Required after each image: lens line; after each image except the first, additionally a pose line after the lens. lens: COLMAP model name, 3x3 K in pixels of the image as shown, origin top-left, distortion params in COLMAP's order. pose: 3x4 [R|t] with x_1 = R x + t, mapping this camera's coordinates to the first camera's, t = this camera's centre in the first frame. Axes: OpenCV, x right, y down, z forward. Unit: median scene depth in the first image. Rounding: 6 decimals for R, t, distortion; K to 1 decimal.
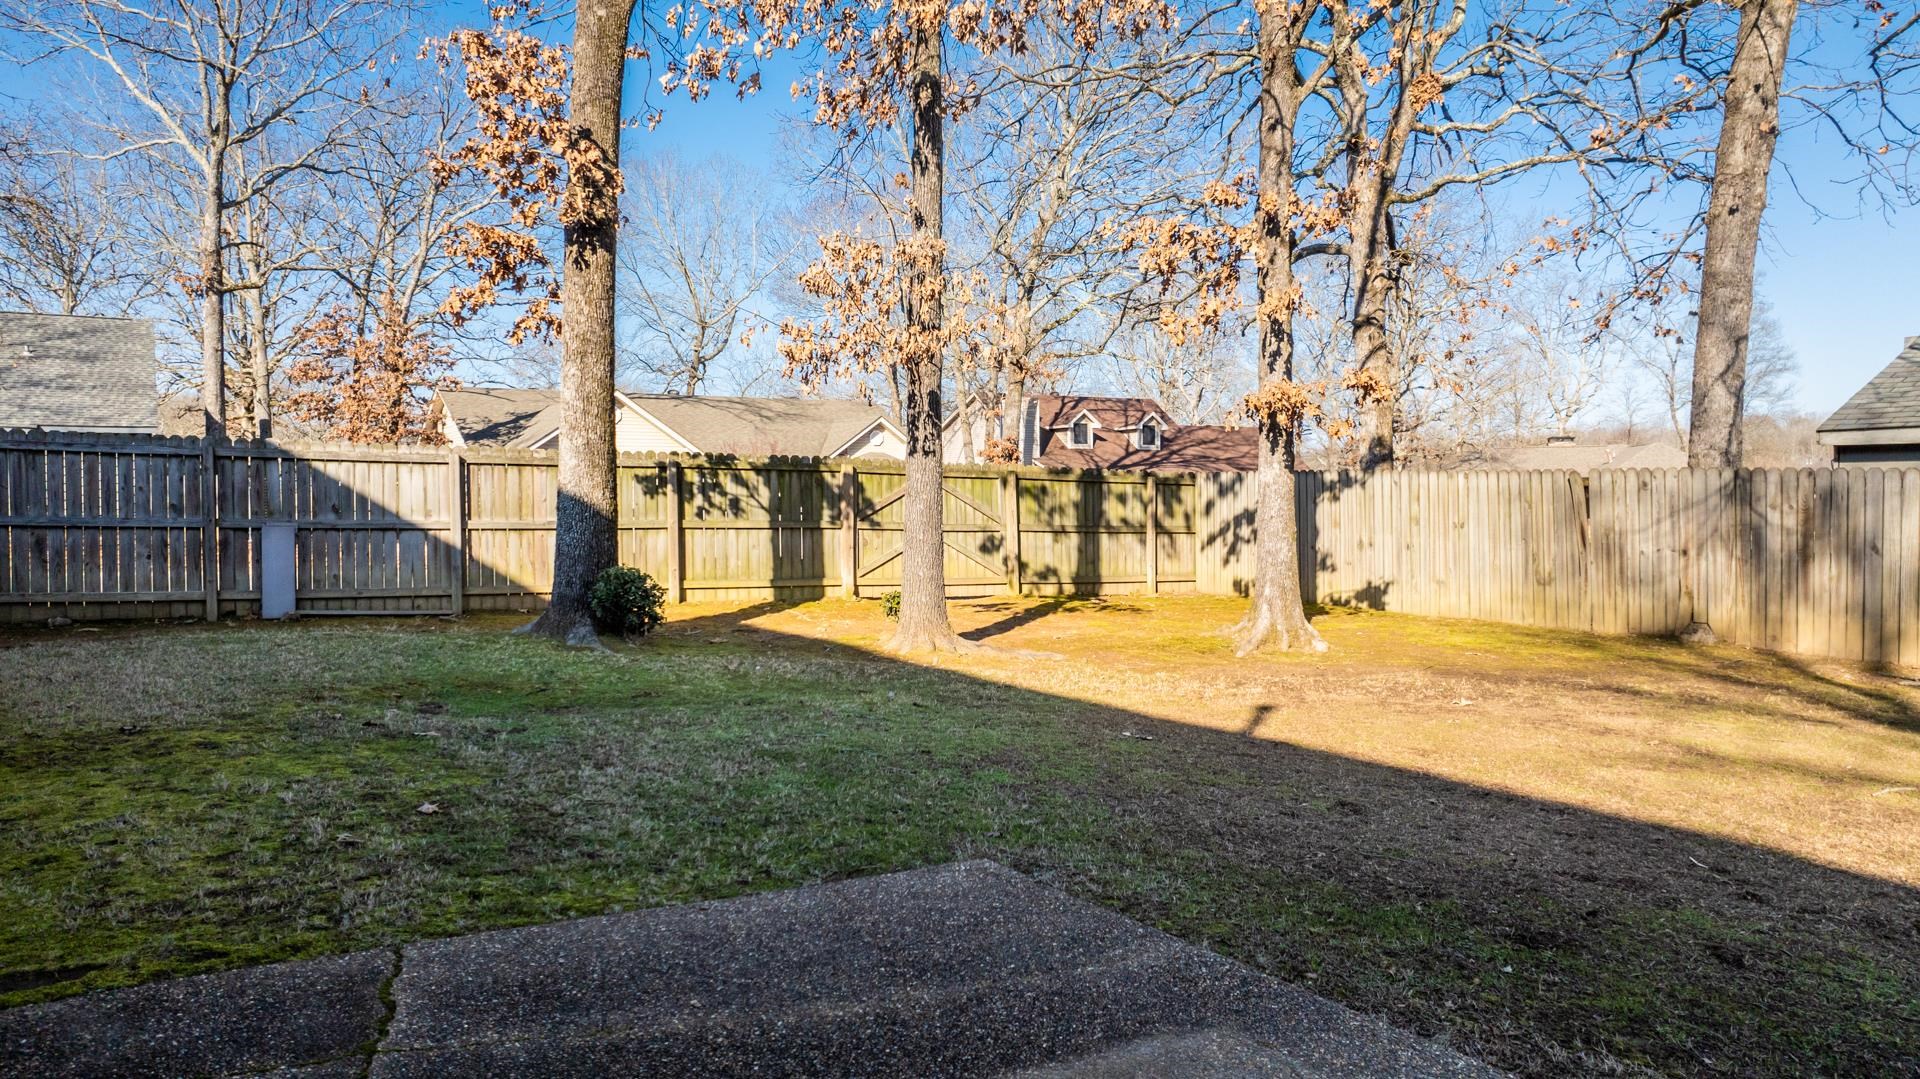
lens RADIAL K [[1362.8, 0, 959.2], [0, 1362.8, 531.3], [0, 0, 1]] dist [-0.031077, 0.026010]
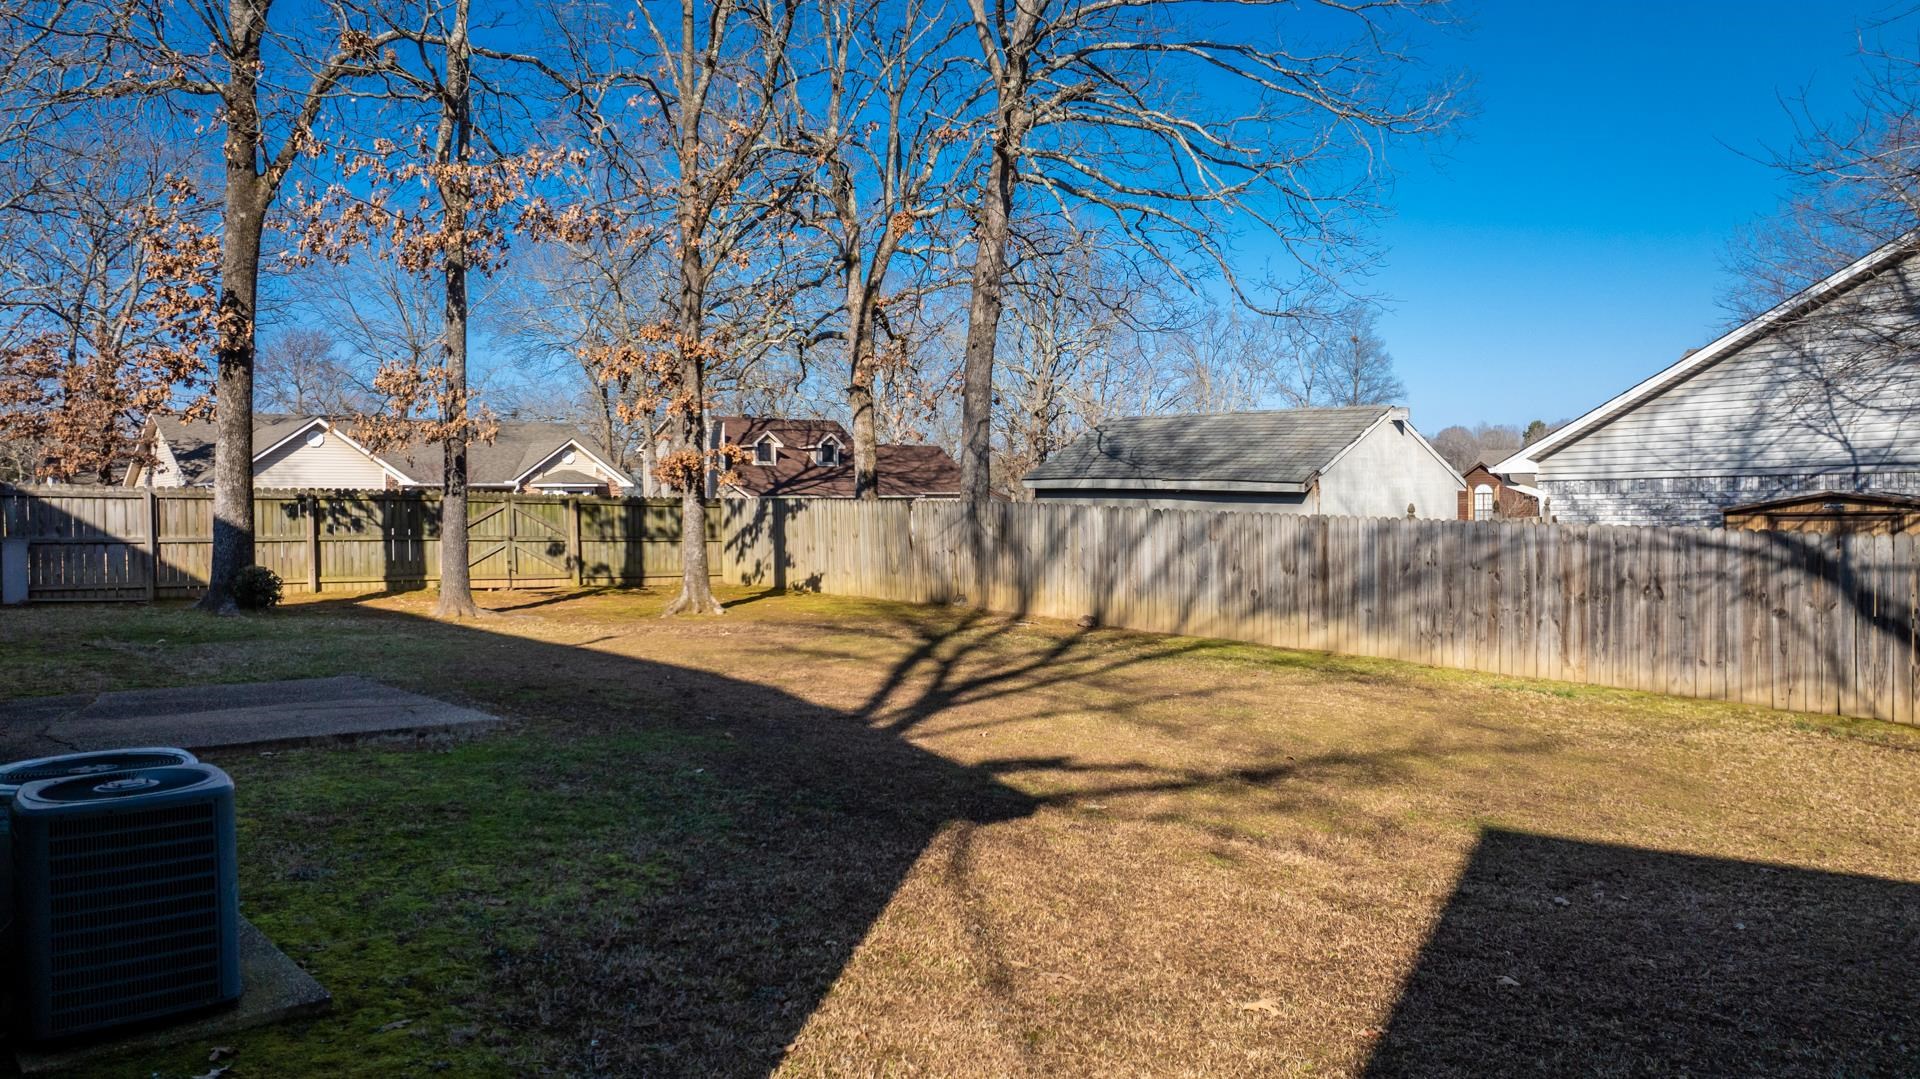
lens RADIAL K [[1362.8, 0, 965.7], [0, 1362.8, 529.8], [0, 0, 1]] dist [-0.031077, 0.026010]
pose [[0.985565, -0.005884, 0.169193, 0.228351], [0.006718, 0.999968, -0.004356, -0.002560], [-0.169162, 0.005430, 0.985573, -0.532793]]
